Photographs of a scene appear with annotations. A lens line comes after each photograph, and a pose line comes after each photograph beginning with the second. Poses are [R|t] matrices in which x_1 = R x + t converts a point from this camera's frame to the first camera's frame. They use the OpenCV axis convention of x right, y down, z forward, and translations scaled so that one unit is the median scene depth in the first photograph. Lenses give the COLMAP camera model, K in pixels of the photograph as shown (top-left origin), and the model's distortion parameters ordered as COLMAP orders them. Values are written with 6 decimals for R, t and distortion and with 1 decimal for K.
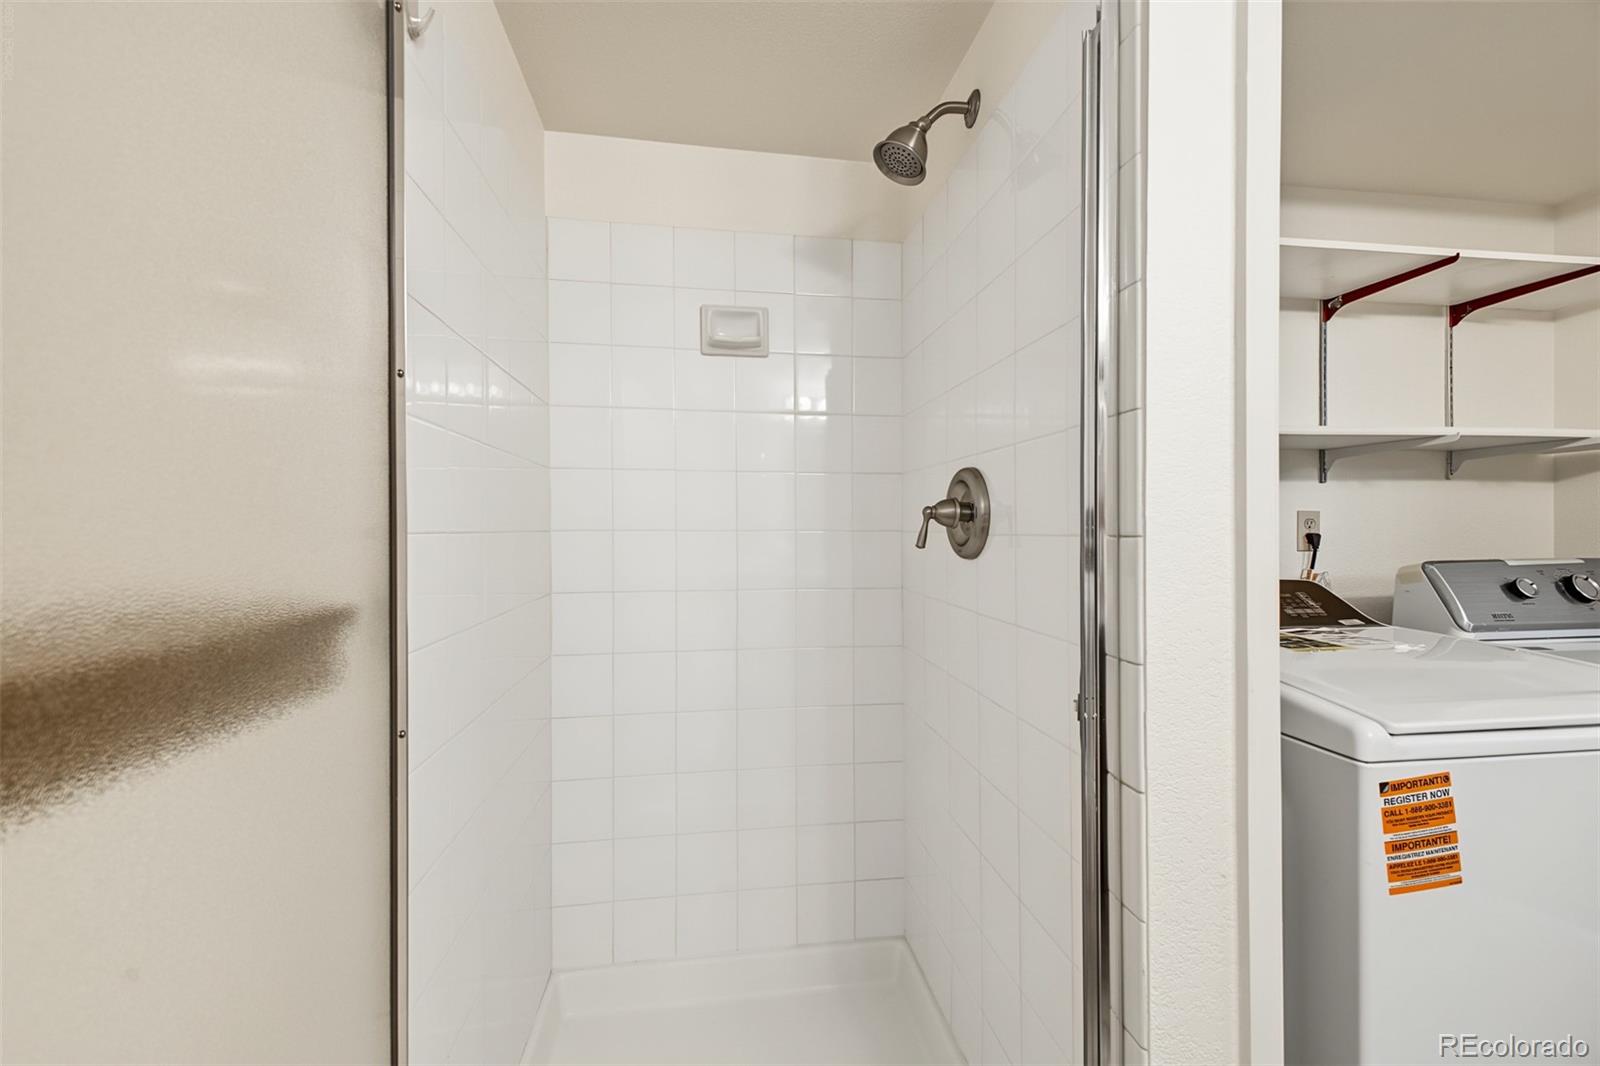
lens RADIAL K [[635.0, 0, 803.4], [0, 635.0, 530.0], [0, 0, 1]] dist [0.015201, -0.003945]
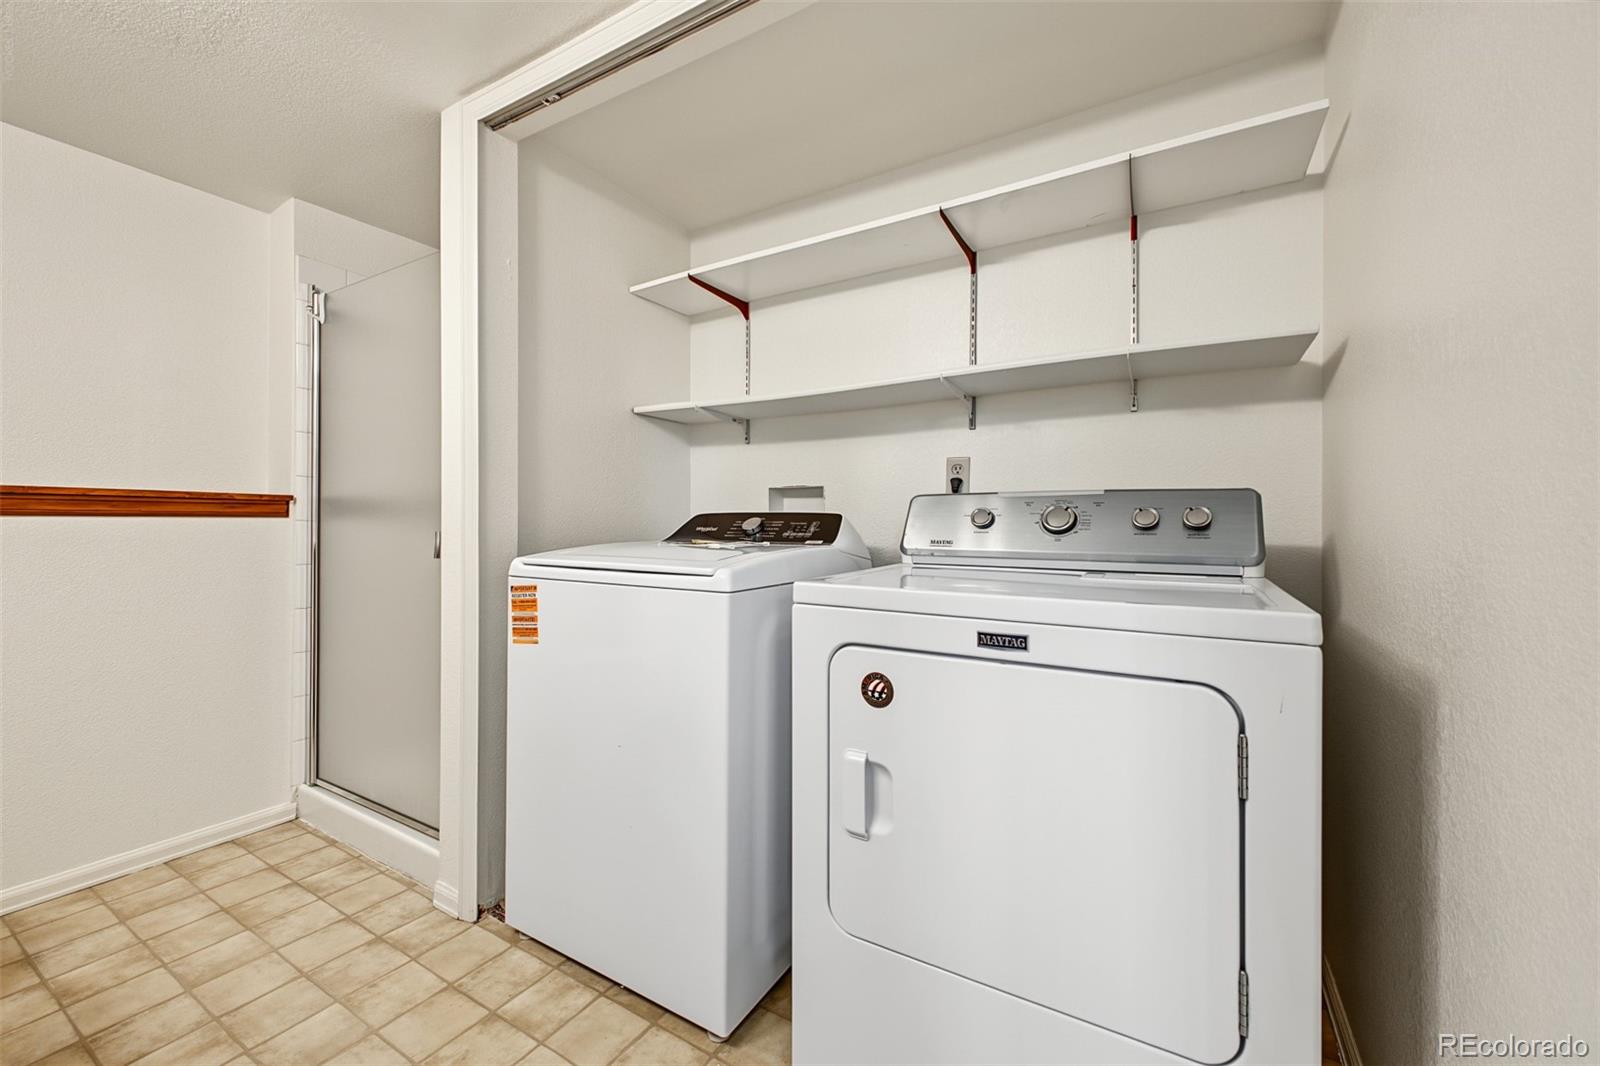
lens RADIAL K [[635.0, 0, 791.8], [0, 635.0, 527.8], [0, 0, 1]] dist [0.015201, -0.003945]
pose [[0.752844, 0.001992, -0.658197, 2.808972], [-0.010402, 0.999907, -0.008872, 0.217159], [0.658117, 0.013526, 0.752794, 0.078901]]
